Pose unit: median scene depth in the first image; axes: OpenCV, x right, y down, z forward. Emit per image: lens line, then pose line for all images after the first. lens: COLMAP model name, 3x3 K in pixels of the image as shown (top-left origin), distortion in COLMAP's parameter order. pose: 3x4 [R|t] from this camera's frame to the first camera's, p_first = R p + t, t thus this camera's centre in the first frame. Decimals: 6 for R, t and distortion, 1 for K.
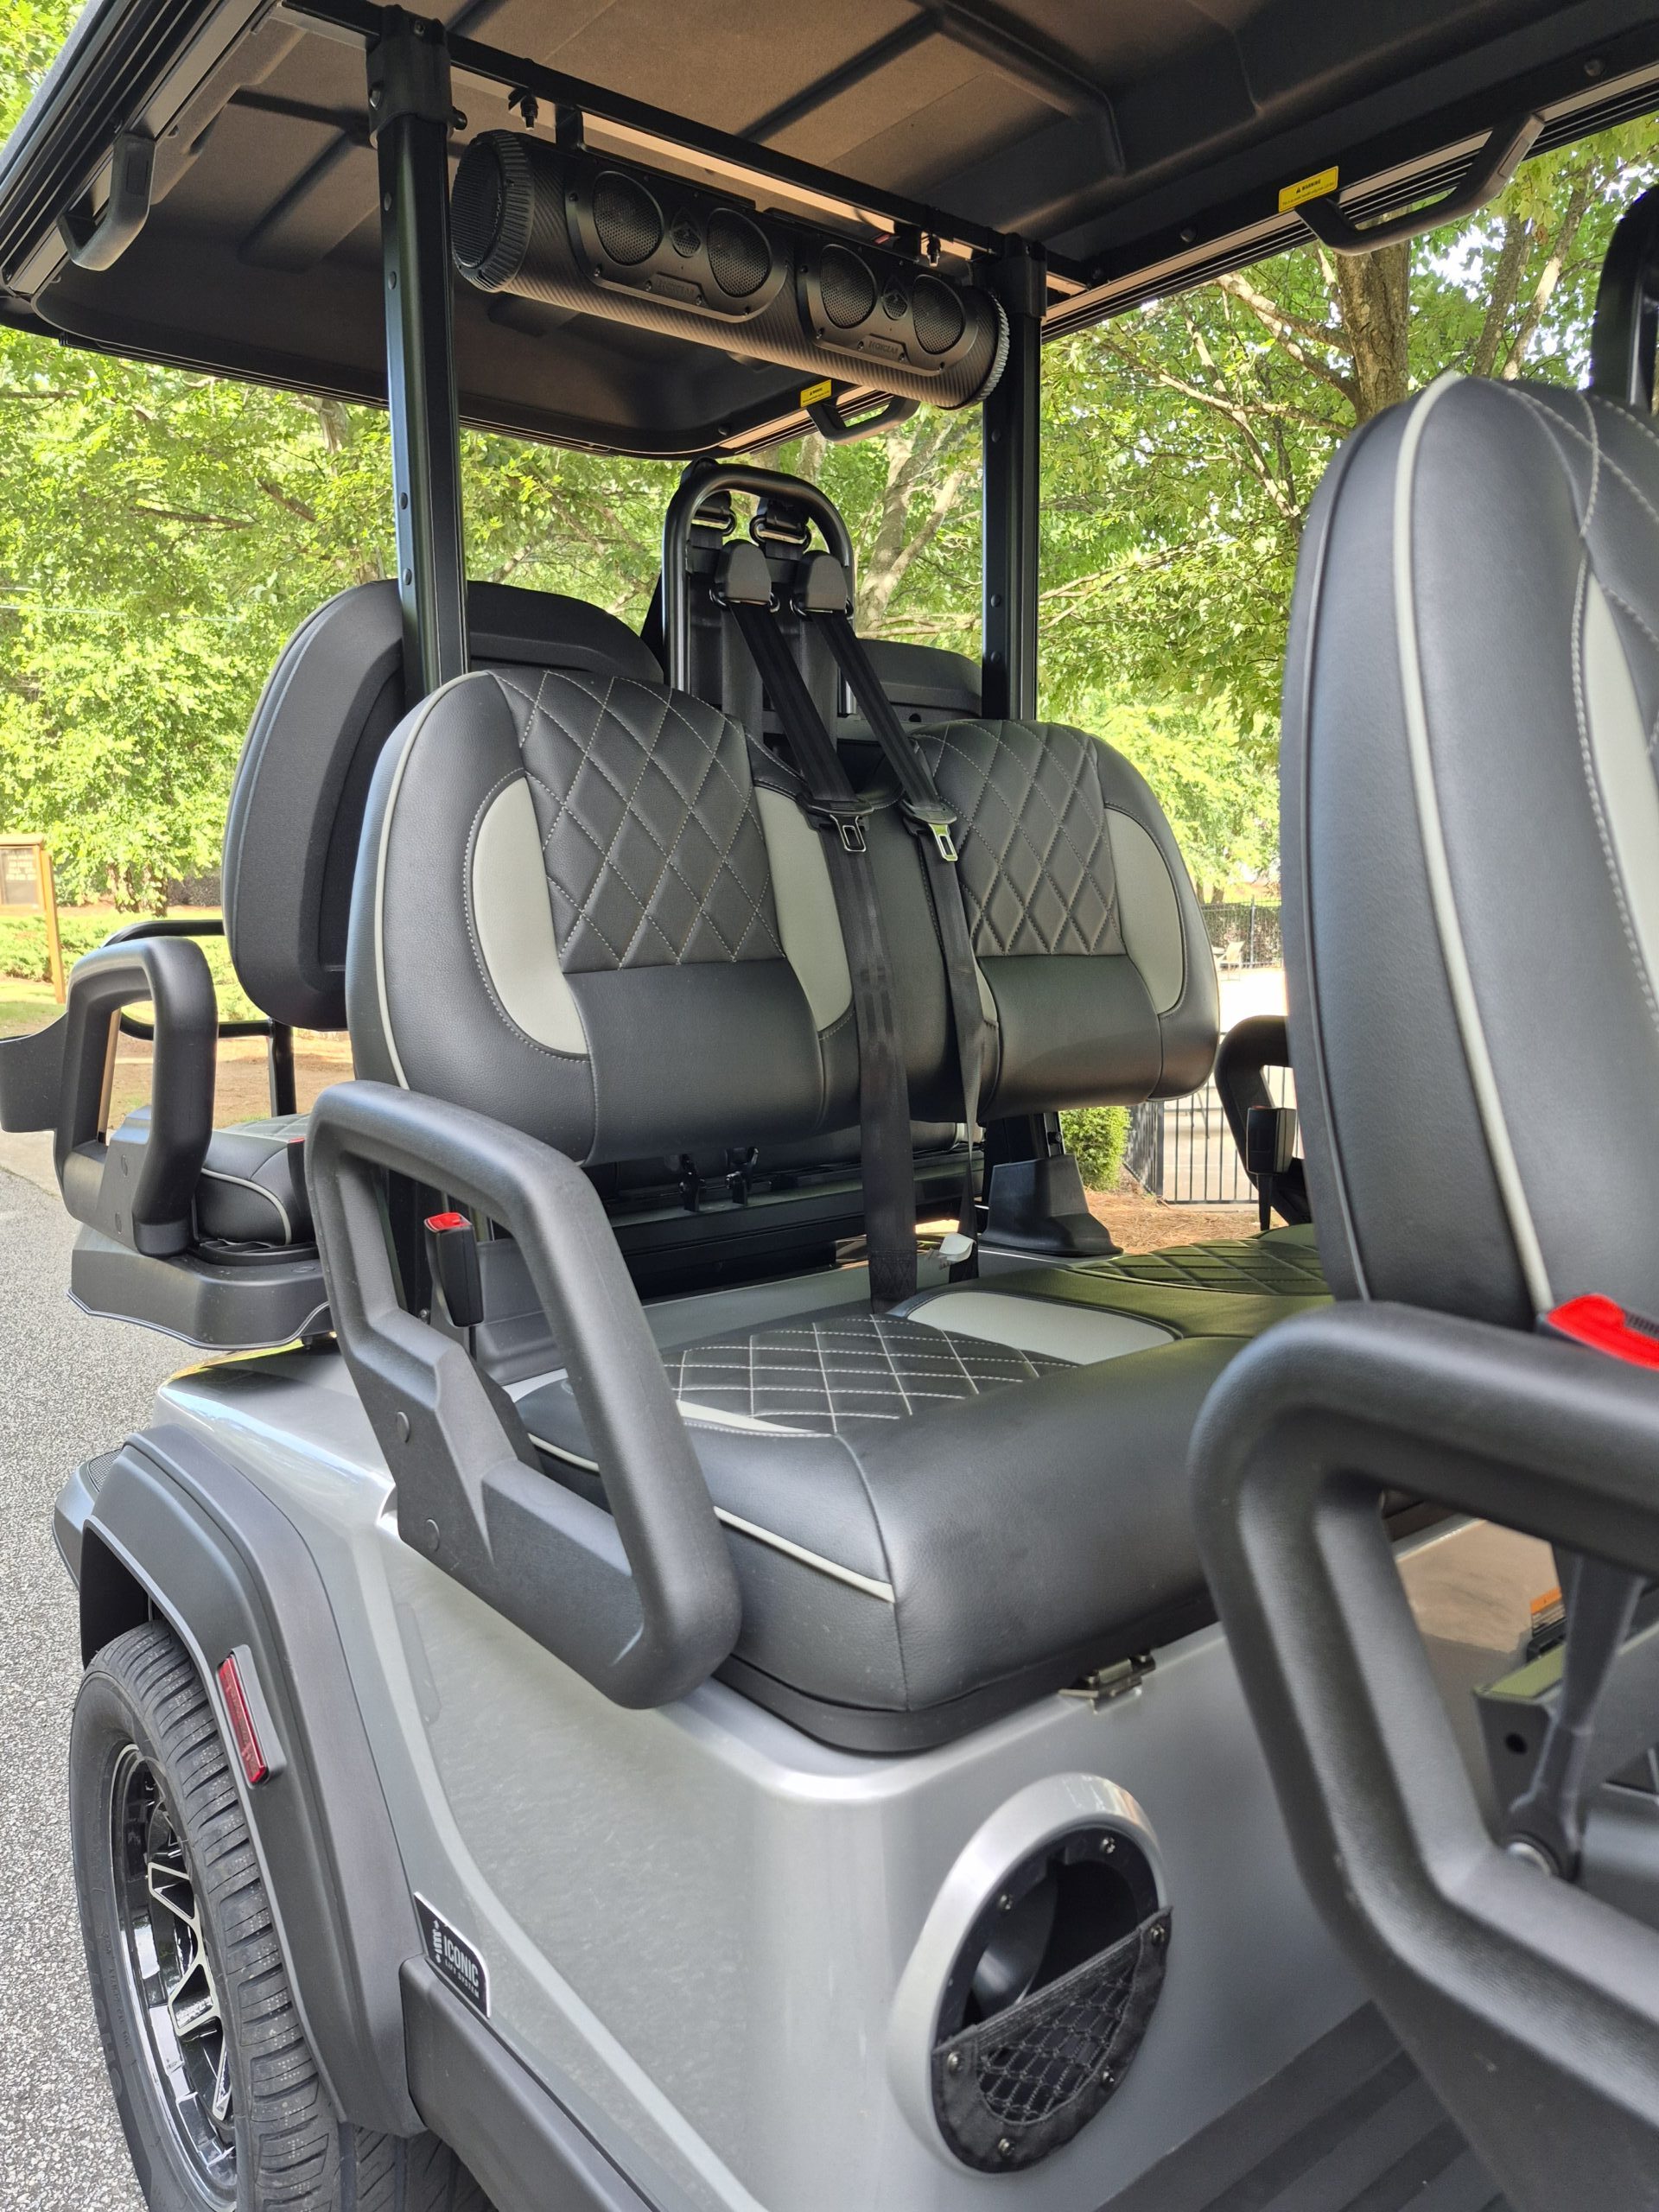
lens RADIAL K [[1540.7, 0, 831.5], [0, 1540.7, 1113.7], [0, 0, 1]] dist [0.027017, -0.000775]
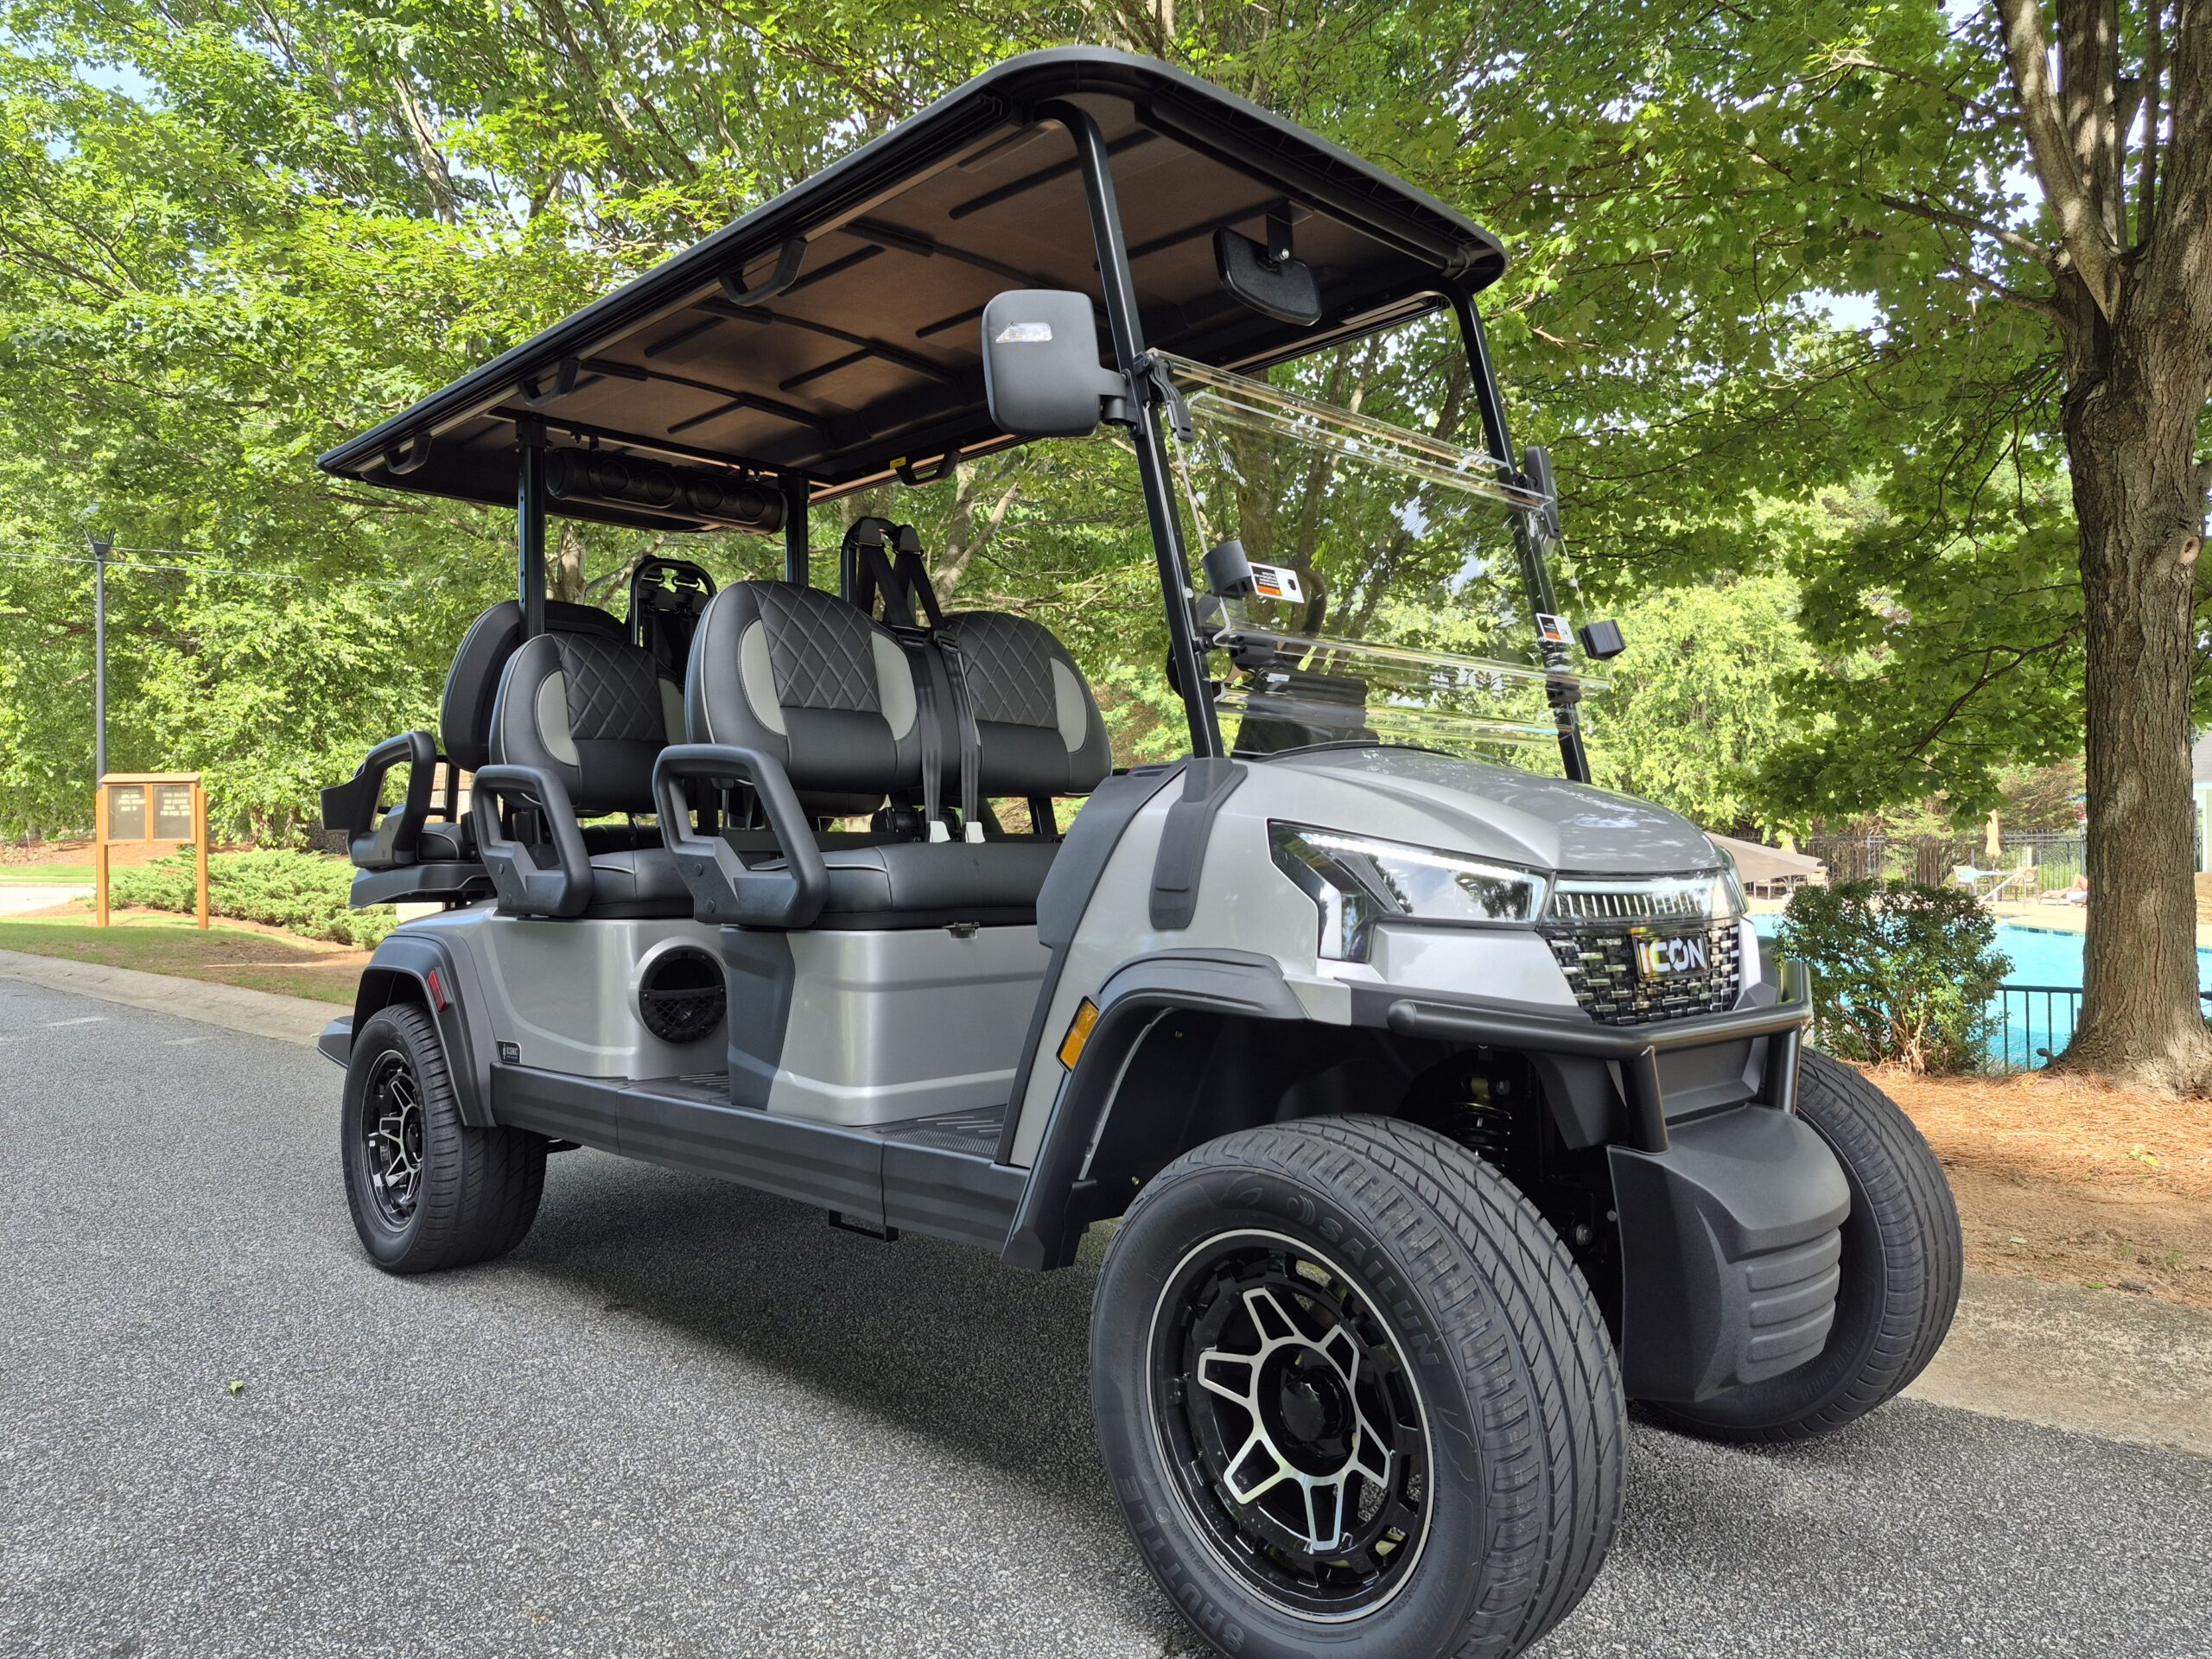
lens RADIAL K [[1526.2, 0, 1215.3], [0, 1526.2, 825.3], [0, 0, 1]] dist [0.000451, 0.000052]
pose [[0.990086, 0.003207, 0.140427, 0.029930], [0.019205, 0.987260, -0.157949, 0.026429], [-0.139145, 0.159080, 0.977411, -0.092752]]
